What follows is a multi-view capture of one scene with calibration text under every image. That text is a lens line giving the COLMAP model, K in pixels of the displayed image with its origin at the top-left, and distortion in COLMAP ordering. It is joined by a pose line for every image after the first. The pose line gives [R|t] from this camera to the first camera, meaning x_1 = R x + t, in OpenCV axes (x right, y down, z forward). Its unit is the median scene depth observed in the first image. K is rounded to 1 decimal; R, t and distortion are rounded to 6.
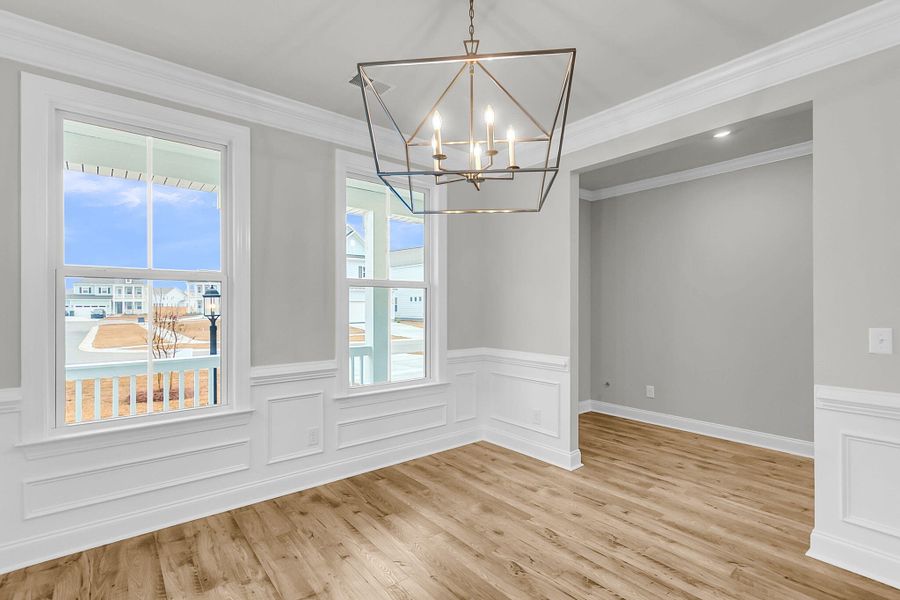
lens RADIAL K [[435.5, 0, 455.4], [0, 435.5, 298.8], [0, 0, 1]] dist [0.001402, 0.006108]
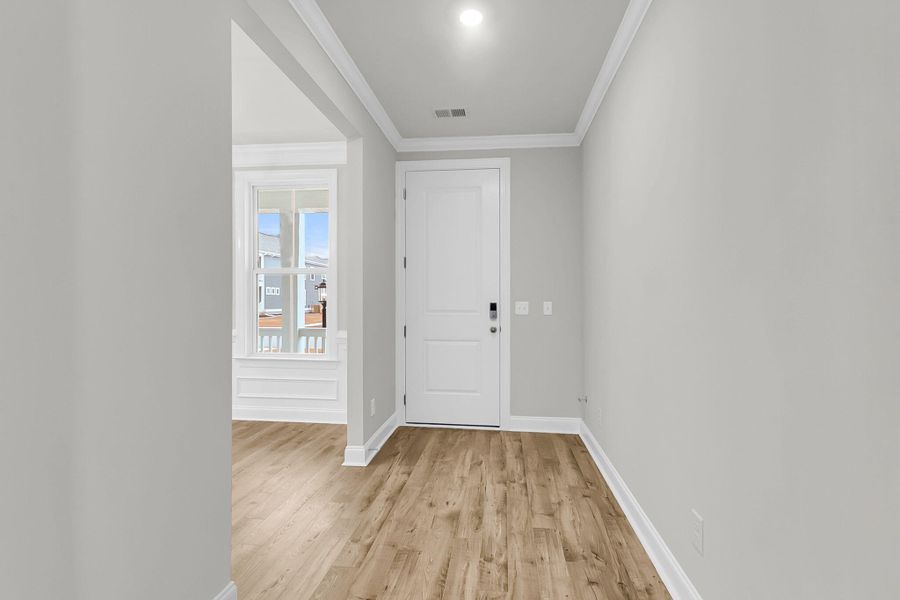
lens RADIAL K [[422.2, 0, 451.3], [0, 422.2, 298.7], [0, 0, 1]] dist [-0.000041, 0.002525]
pose [[0.696690, 0.003304, -0.717365, 1.028335], [-0.001330, 0.999994, 0.003314, 0.033176], [0.717371, -0.001355, 0.696690, 0.513432]]
